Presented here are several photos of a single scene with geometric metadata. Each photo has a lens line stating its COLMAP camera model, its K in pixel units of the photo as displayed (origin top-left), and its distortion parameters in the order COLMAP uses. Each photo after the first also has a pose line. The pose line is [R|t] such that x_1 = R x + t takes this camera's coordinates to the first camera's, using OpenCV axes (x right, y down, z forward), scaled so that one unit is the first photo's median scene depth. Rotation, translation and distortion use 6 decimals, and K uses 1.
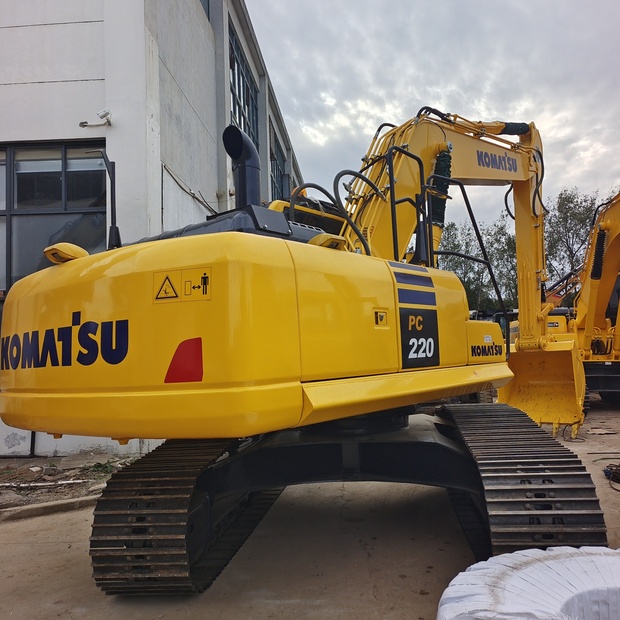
lens RADIAL K [[551.3, 0, 323.2], [0, 551.3, 317.6], [0, 0, 1]] dist [-0.010104, 0.055940]
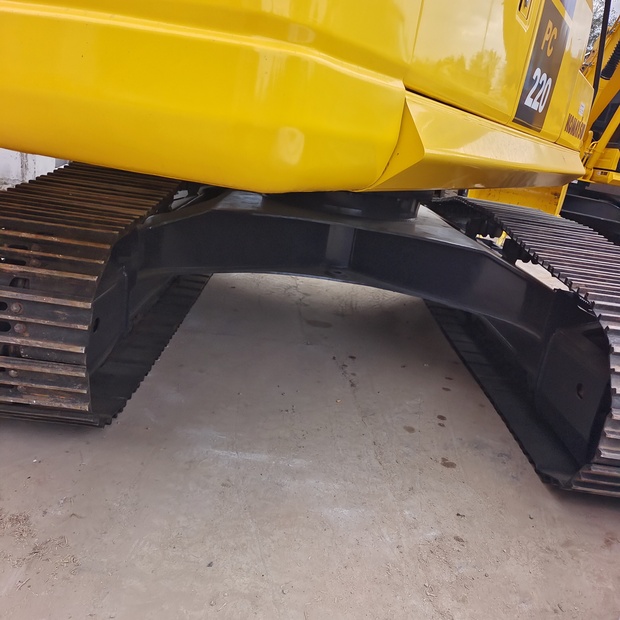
lens RADIAL K [[551.3, 0, 323.2], [0, 551.3, 317.6], [0, 0, 1]] dist [-0.010104, 0.055940]
pose [[0.971198, 0.144235, 0.189660, -0.123705], [-0.207200, 0.904263, 0.373331, 0.110333], [-0.117655, -0.401875, 0.908104, 0.466951]]
